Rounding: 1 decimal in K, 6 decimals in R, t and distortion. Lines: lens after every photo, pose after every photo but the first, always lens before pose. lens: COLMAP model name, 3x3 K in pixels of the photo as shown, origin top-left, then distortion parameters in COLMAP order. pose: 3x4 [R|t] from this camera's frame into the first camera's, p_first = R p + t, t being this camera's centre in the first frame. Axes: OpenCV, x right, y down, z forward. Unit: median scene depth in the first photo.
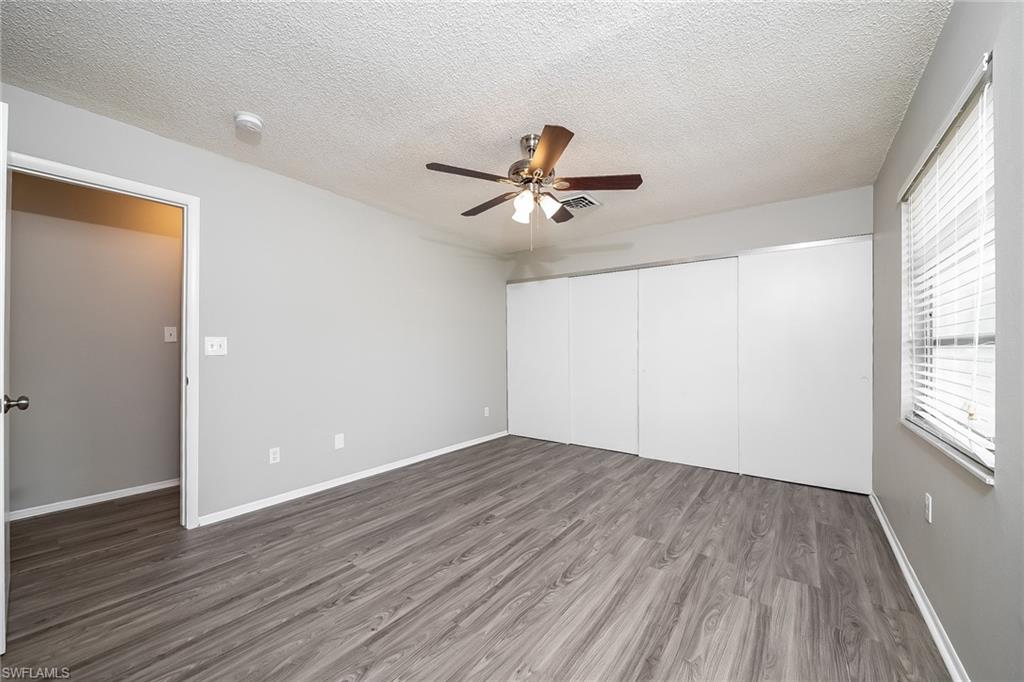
lens RADIAL K [[387.9, 0, 505.9], [0, 387.9, 347.7], [0, 0, 1]] dist [0.062182, -0.040698]
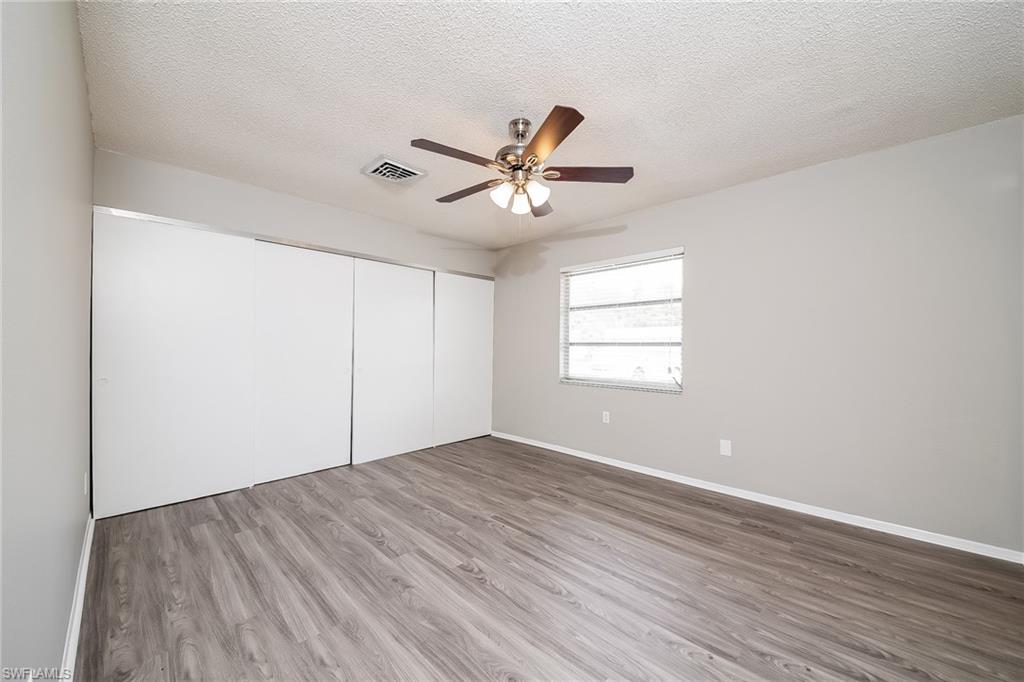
lens RADIAL K [[387.9, 0, 505.9], [0, 387.9, 347.7], [0, 0, 1]] dist [0.062182, -0.040698]
pose [[0.131537, -0.002997, 0.991307, -0.754345], [-0.012502, 0.999911, 0.004682, -0.001799], [-0.991232, -0.013009, 0.131488, 0.787041]]
